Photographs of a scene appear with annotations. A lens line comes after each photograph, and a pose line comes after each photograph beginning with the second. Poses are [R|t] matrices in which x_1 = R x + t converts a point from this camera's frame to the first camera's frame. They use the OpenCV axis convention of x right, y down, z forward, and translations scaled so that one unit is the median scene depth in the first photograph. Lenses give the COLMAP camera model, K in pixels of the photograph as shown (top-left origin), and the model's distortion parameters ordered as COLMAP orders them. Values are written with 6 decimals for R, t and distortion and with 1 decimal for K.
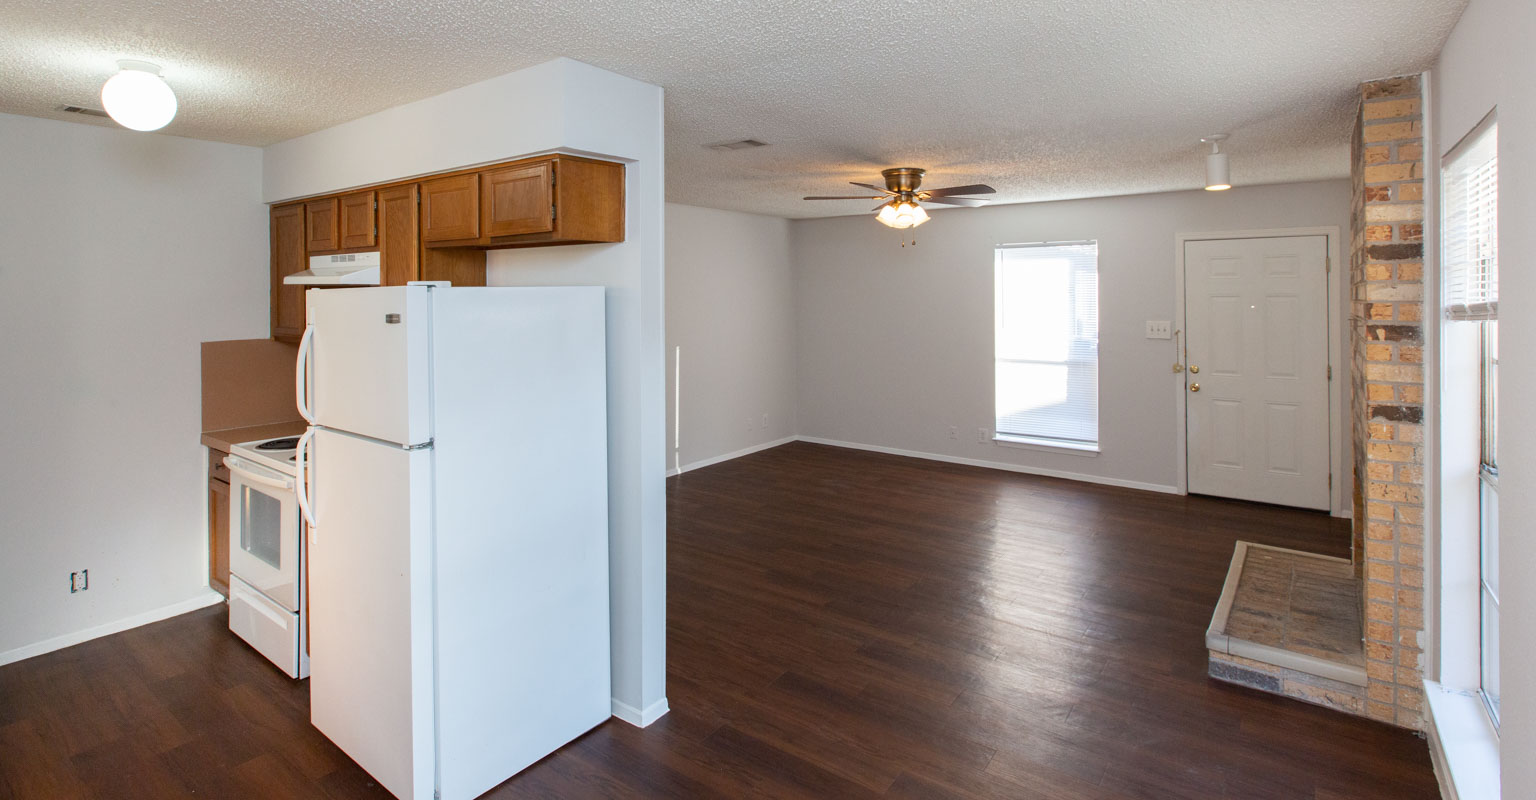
lens RADIAL K [[728.7, 0, 764.8], [0, 728.7, 285.3], [0, 0, 1]] dist [-0.000904, -0.000741]
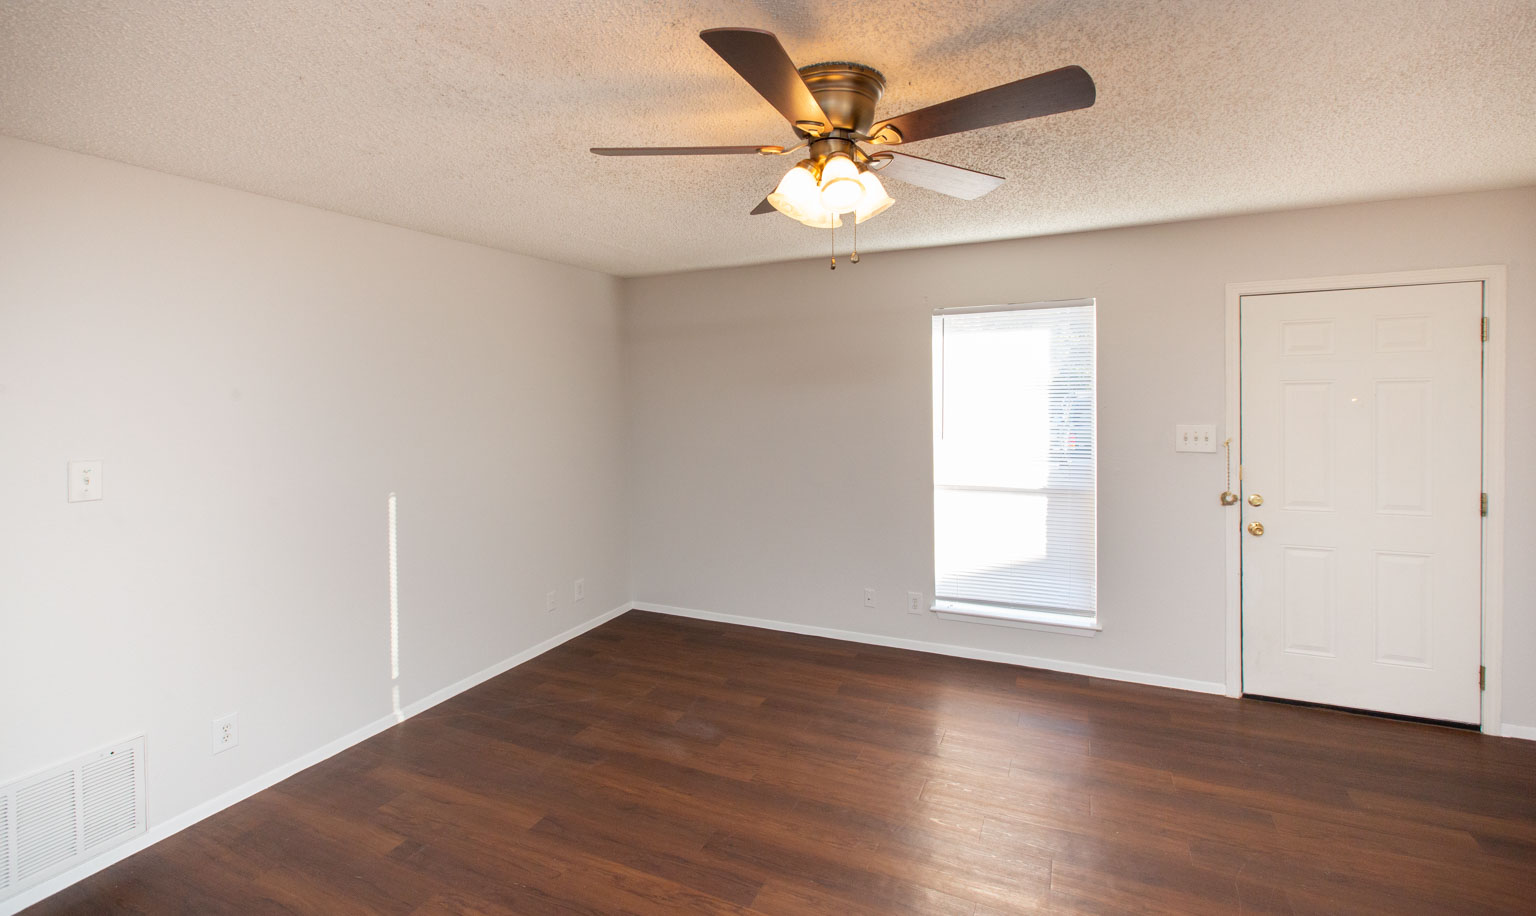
lens RADIAL K [[674.5, 0, 770.7], [0, 674.5, 393.9], [0, 0, 1]] dist [0.000466, 0.000080]
pose [[0.979434, -0.012009, 0.201407, 0.057488], [0.010131, 0.999895, 0.010352, 0.012103], [-0.201510, -0.008099, 0.979453, 0.475626]]
